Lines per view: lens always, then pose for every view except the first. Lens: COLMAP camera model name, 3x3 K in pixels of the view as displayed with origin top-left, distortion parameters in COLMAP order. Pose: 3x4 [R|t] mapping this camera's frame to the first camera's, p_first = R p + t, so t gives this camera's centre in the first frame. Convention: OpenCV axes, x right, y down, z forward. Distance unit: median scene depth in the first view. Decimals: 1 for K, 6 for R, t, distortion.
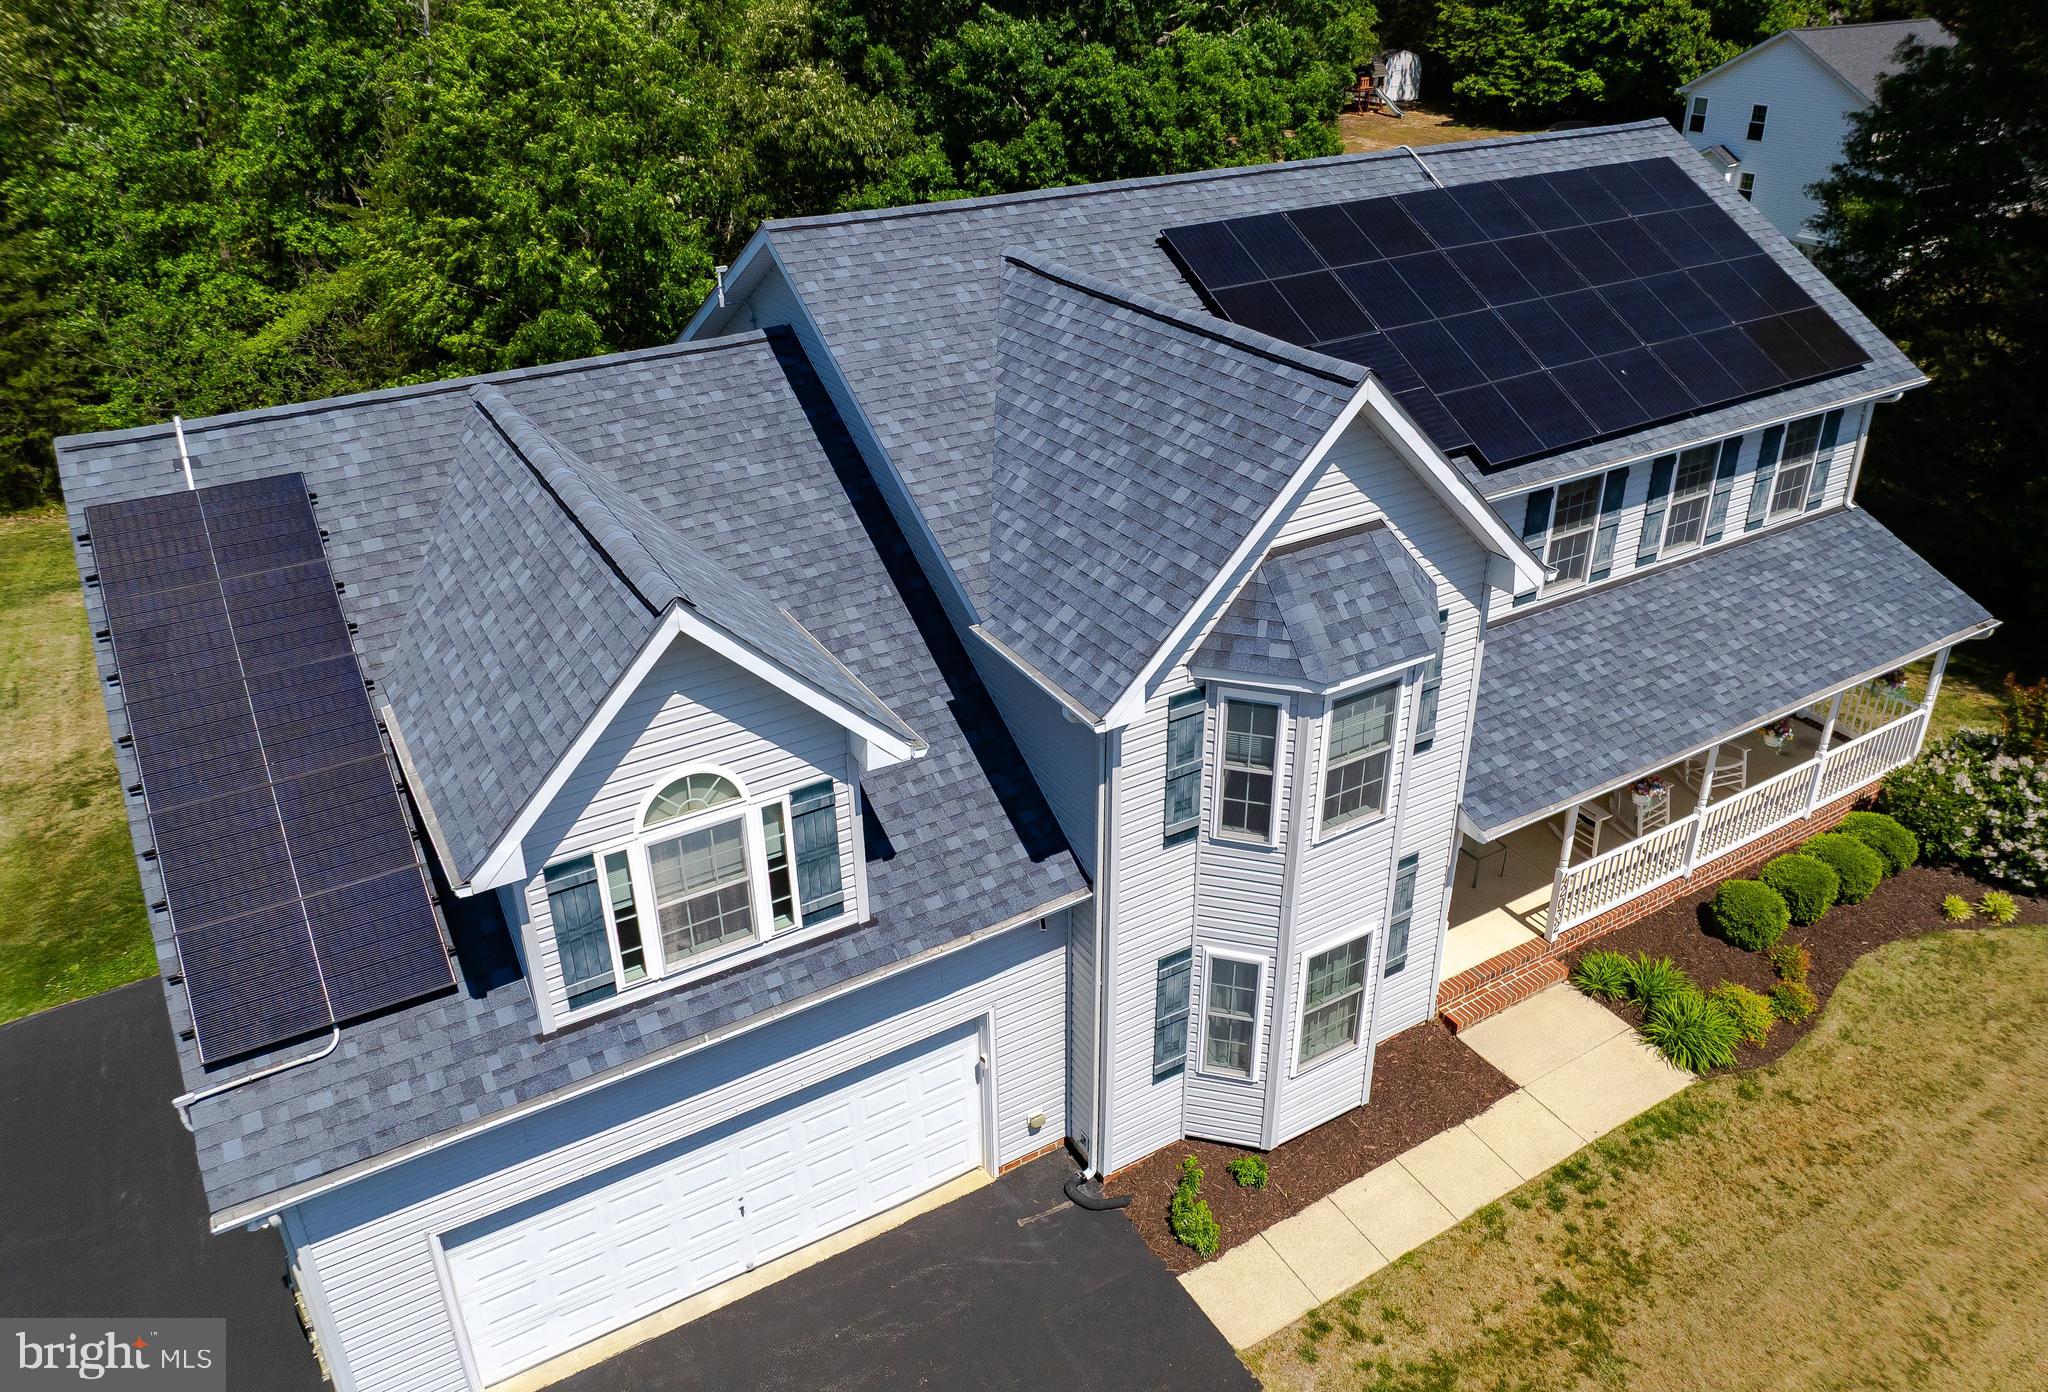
lens RADIAL K [[1510.6, 0, 1048.6], [0, 1510.6, 666.7], [0, 0, 1]] dist [-0.032486, 0.005725]
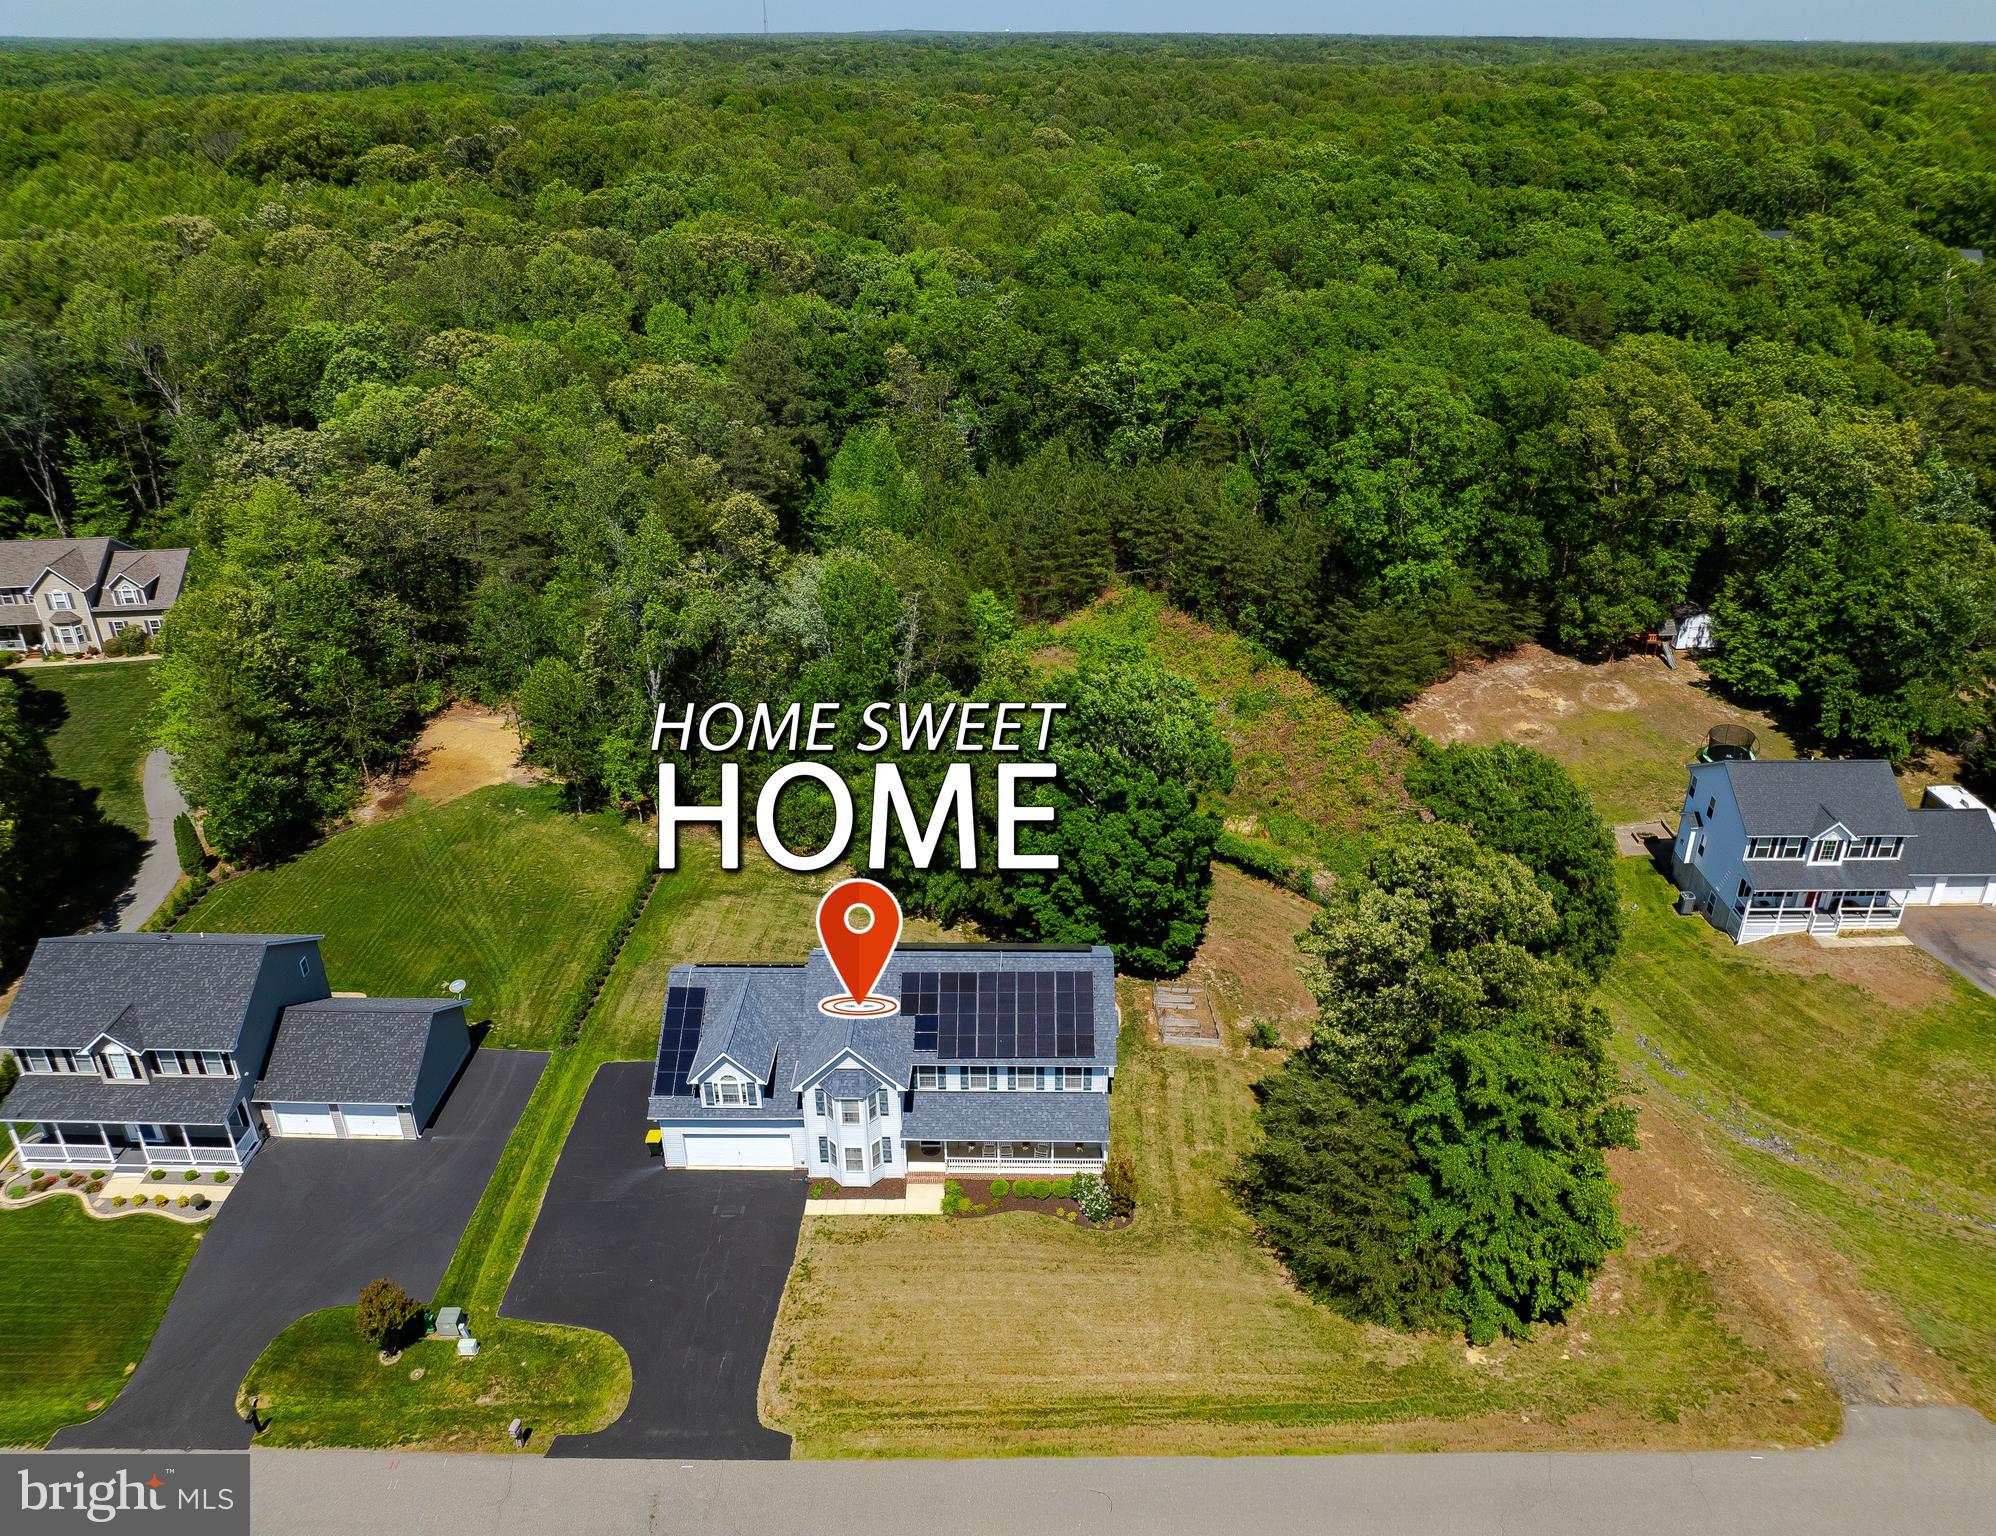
lens RADIAL K [[1503.9, 0, 1006.4], [0, 1503.9, 800.6], [0, 0, 1]] dist [-0.037113, -0.006987]
pose [[0.848952, 0.258477, -0.460944, 2.668650], [-0.252205, 0.964651, 0.076430, -1.446086], [0.464405, 0.051367, 0.884132, -3.214802]]
